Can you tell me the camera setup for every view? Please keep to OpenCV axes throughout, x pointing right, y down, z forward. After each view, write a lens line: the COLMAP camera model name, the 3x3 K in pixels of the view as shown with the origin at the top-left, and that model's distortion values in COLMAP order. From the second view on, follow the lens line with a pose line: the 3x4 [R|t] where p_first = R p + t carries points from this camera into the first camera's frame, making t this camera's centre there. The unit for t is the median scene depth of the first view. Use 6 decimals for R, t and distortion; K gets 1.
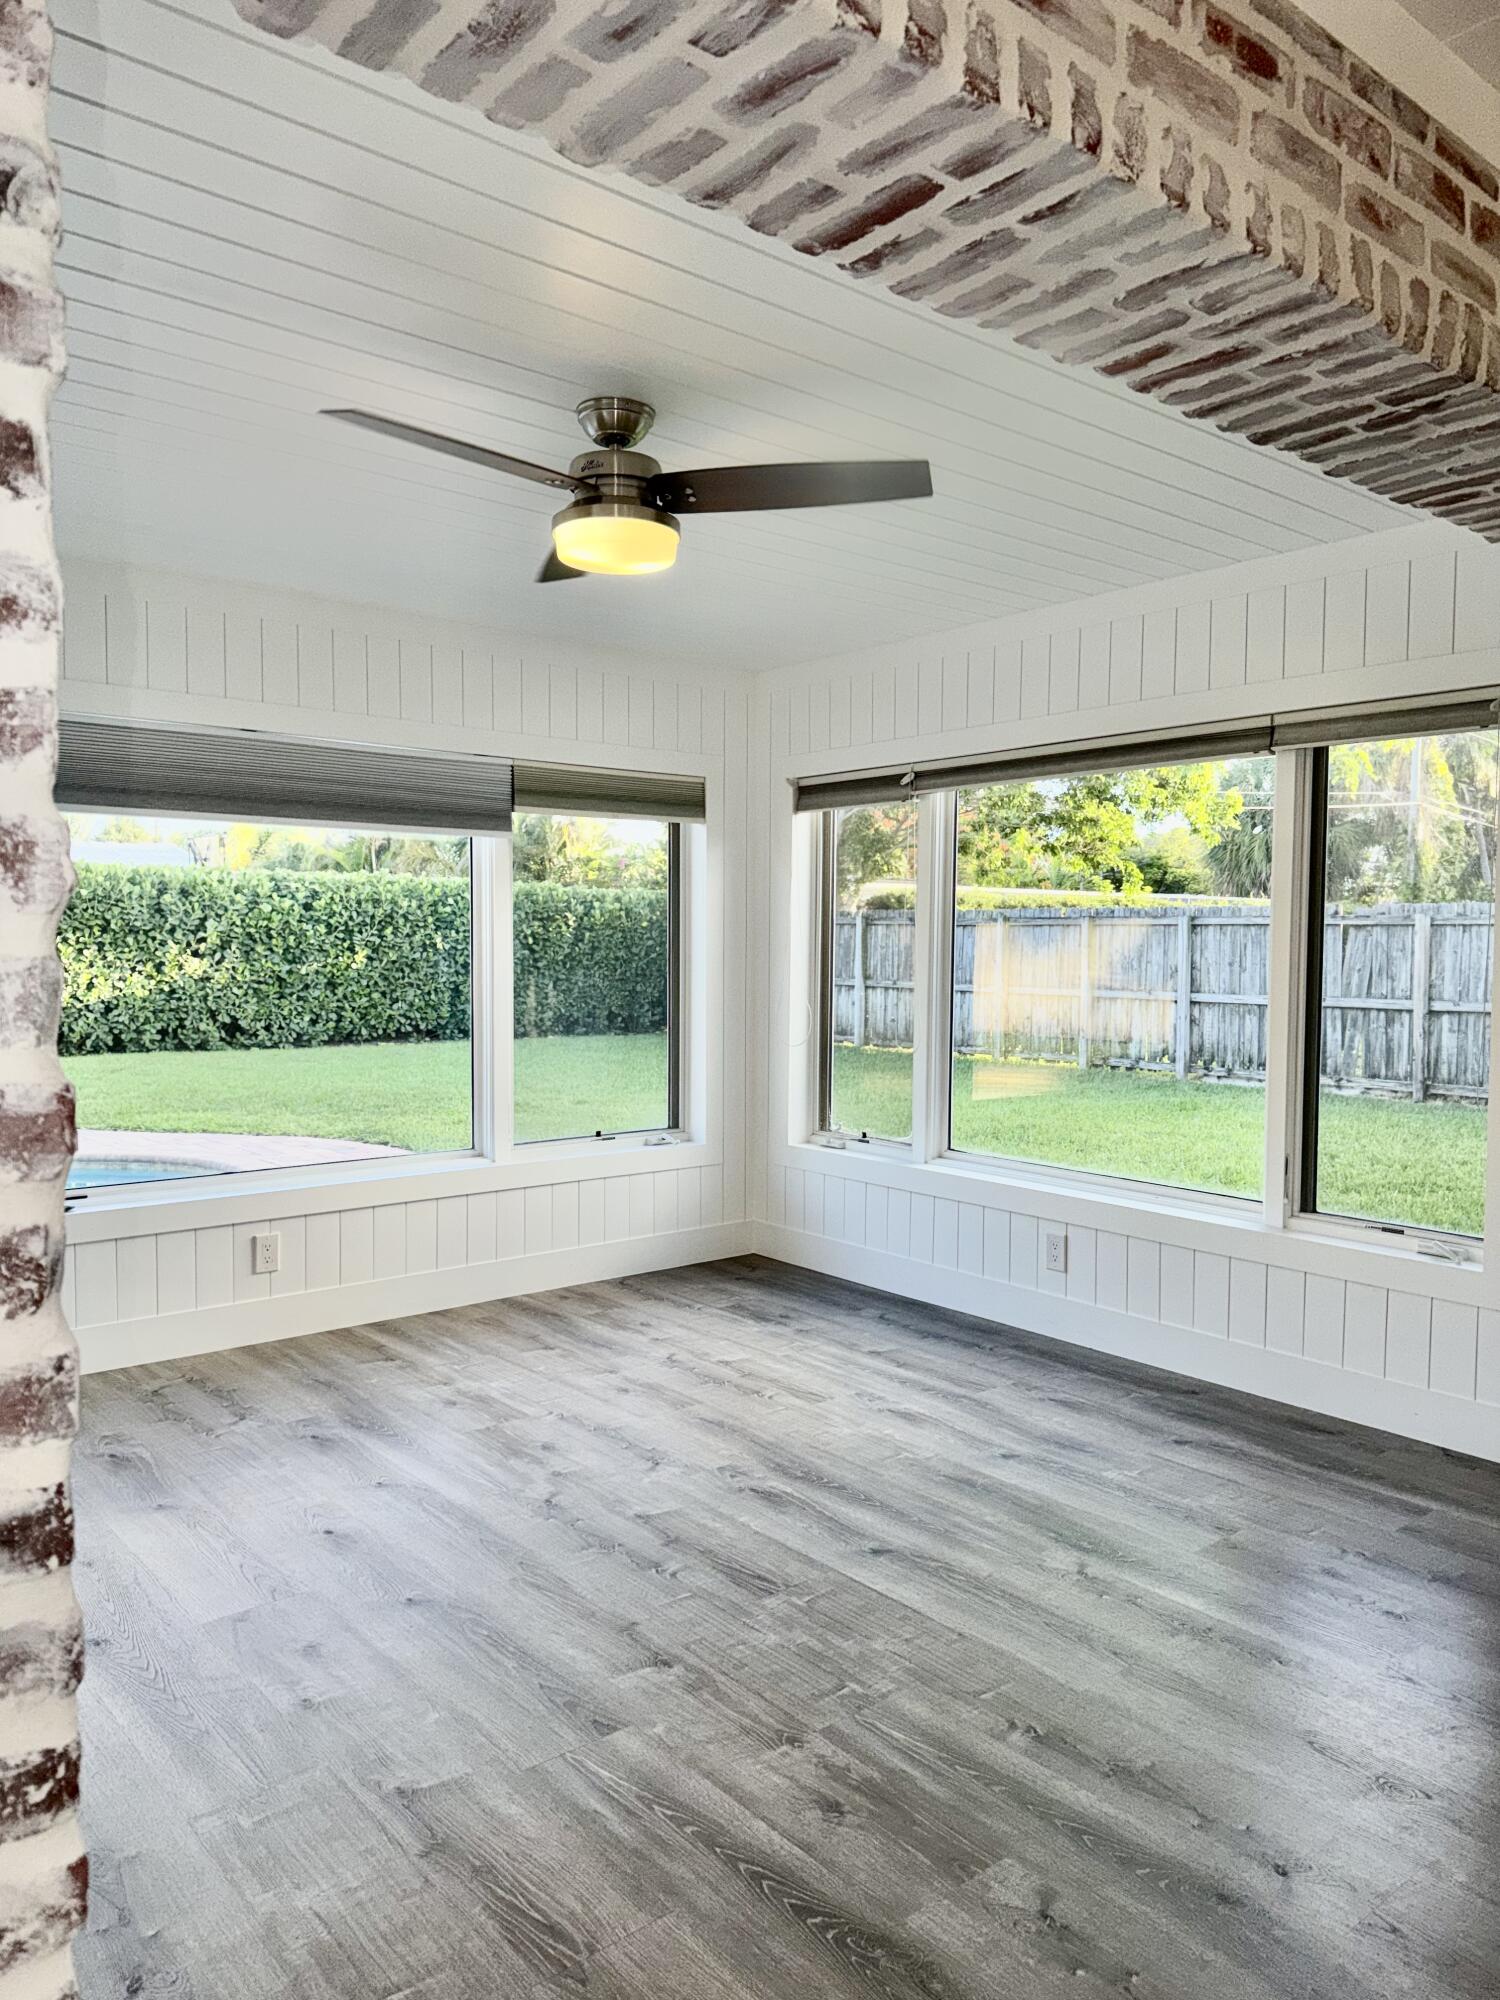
lens RADIAL K [[1417.8, 0, 750.0], [0, 1417.8, 1000.0], [0, 0, 1]] dist [0.025168, -0.032336]
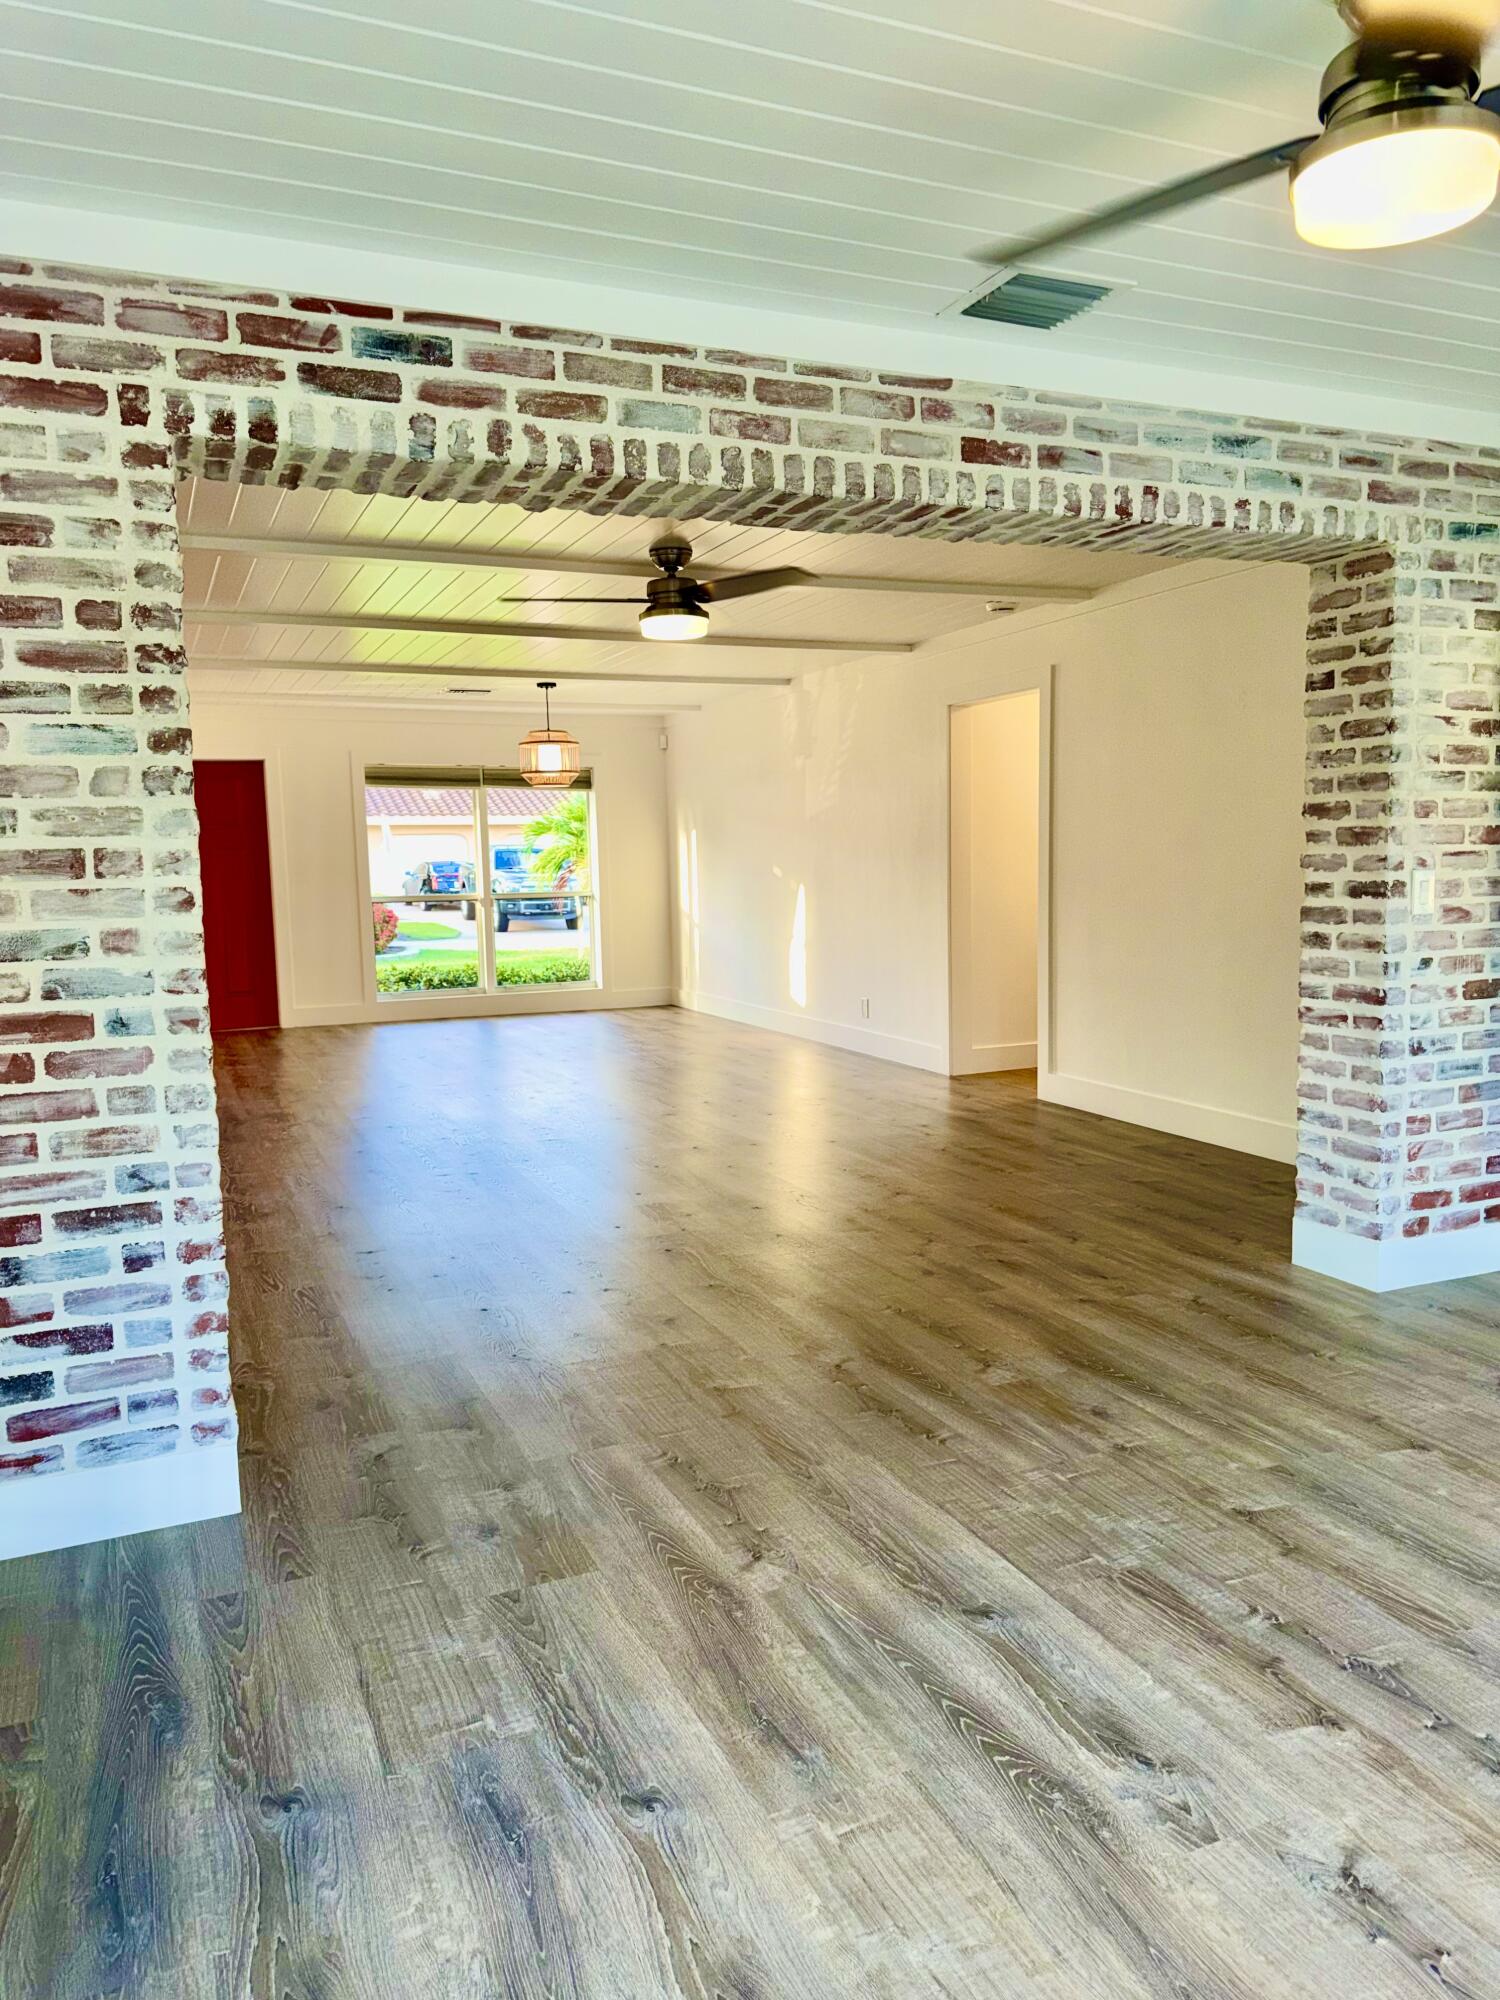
lens RADIAL K [[1417.8, 0, 750.0], [0, 1417.8, 1000.0], [0, 0, 1]] dist [0.025168, -0.032336]
pose [[-0.960201, -0.017470, 0.278765, 0.001079], [0.026138, 0.988042, 0.151953, -0.065599], [-0.278086, 0.153192, -0.948262, 1.762705]]
